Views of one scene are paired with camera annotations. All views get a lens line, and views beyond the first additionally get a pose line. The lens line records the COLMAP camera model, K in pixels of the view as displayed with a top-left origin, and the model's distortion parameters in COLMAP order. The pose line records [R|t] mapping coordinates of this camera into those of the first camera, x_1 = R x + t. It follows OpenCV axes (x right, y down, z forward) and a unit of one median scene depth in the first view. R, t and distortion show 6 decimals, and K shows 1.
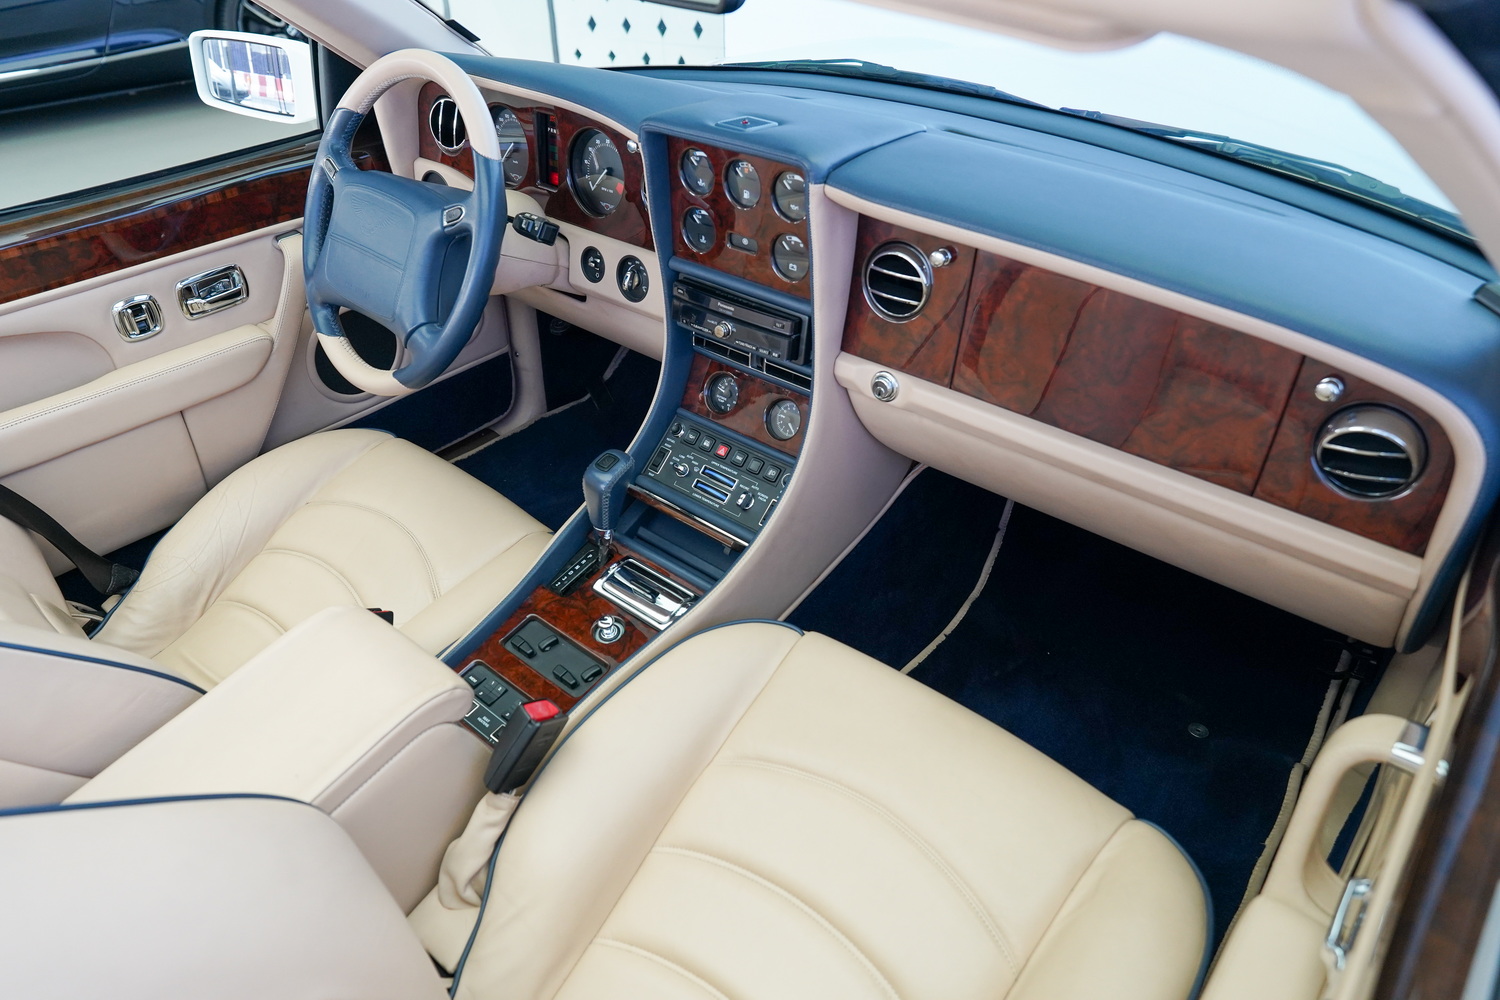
lens RADIAL K [[1034.2, 0, 753.6], [0, 1034.2, 498.0], [0, 0, 1]] dist [-0.024541, 0.010926]
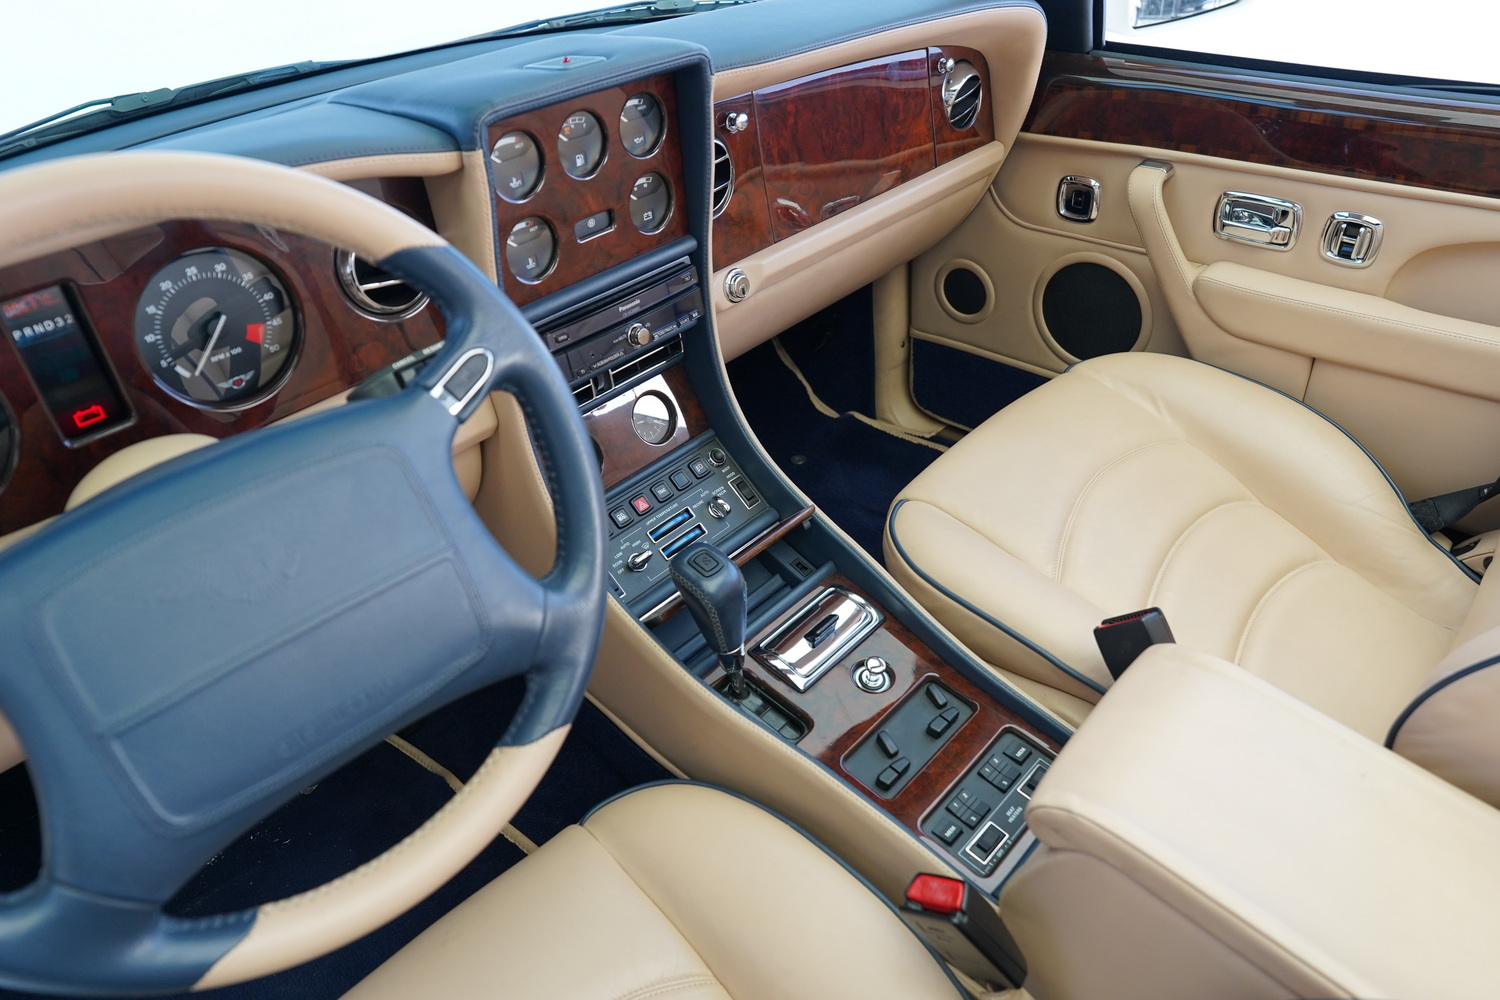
lens RADIAL K [[1034.2, 0, 736.8], [0, 1034.2, 494.0], [0, 0, 1]] dist [-0.024541, 0.010926]
pose [[0.023897, -0.551628, 0.833748, -0.649082], [0.618411, 0.663432, 0.421219, -0.322848], [-0.785491, 0.505533, 0.356987, 0.656157]]
